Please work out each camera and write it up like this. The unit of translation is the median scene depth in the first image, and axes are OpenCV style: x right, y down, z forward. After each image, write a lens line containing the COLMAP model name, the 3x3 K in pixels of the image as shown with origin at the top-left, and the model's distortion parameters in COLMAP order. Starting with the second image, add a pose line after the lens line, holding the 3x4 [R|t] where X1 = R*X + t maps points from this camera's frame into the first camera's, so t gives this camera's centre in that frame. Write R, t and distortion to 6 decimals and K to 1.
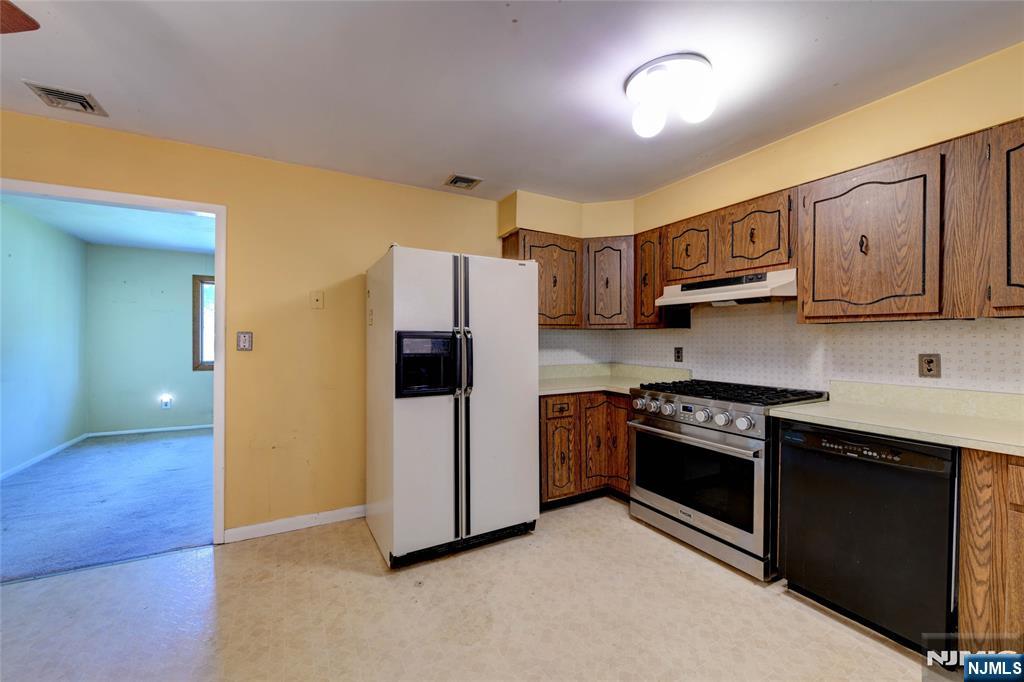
lens RADIAL K [[404.9, 0, 512.6], [0, 404.9, 341.2], [0, 0, 1]] dist [-0.009135, -0.000497]
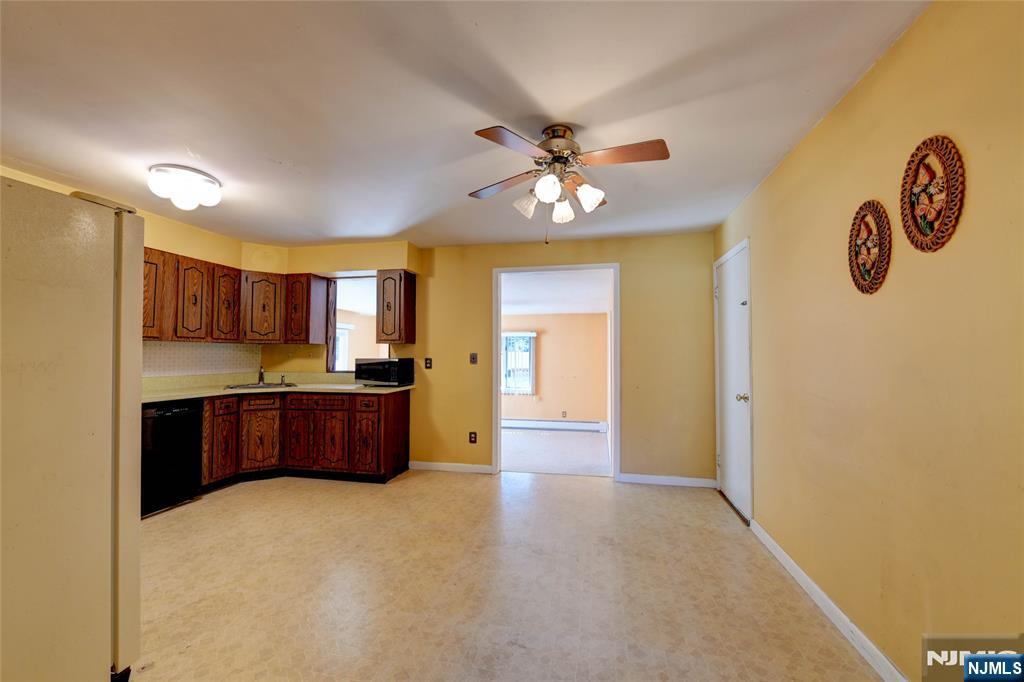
lens RADIAL K [[404.9, 0, 516.2], [0, 404.9, 343.3], [0, 0, 1]] dist [-0.009135, -0.000497]
pose [[-0.763122, 0.010702, 0.646166, -1.087251], [-0.004362, 0.999755, -0.021710, -0.005427], [-0.646240, -0.019386, -0.762888, 0.968234]]
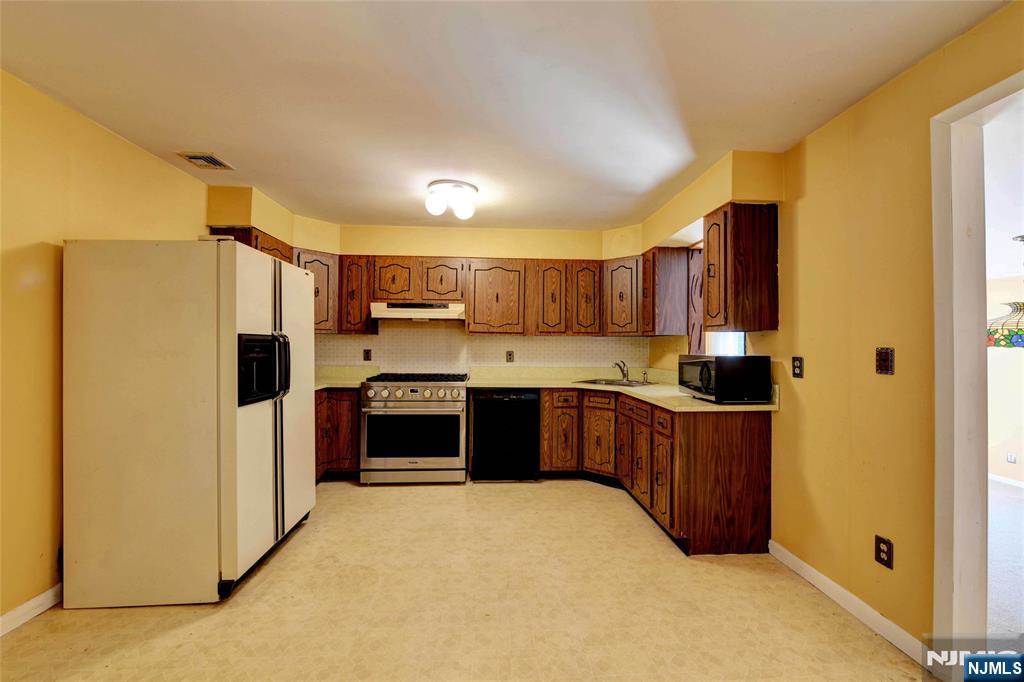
lens RADIAL K [[404.9, 0, 516.1], [0, 404.9, 342.1], [0, 0, 1]] dist [-0.009135, -0.000497]
pose [[0.428603, 0.007778, 0.903460, -0.739374], [-0.004249, 0.999969, -0.006593, -0.002307], [-0.903483, -0.001013, 0.428622, 0.031908]]
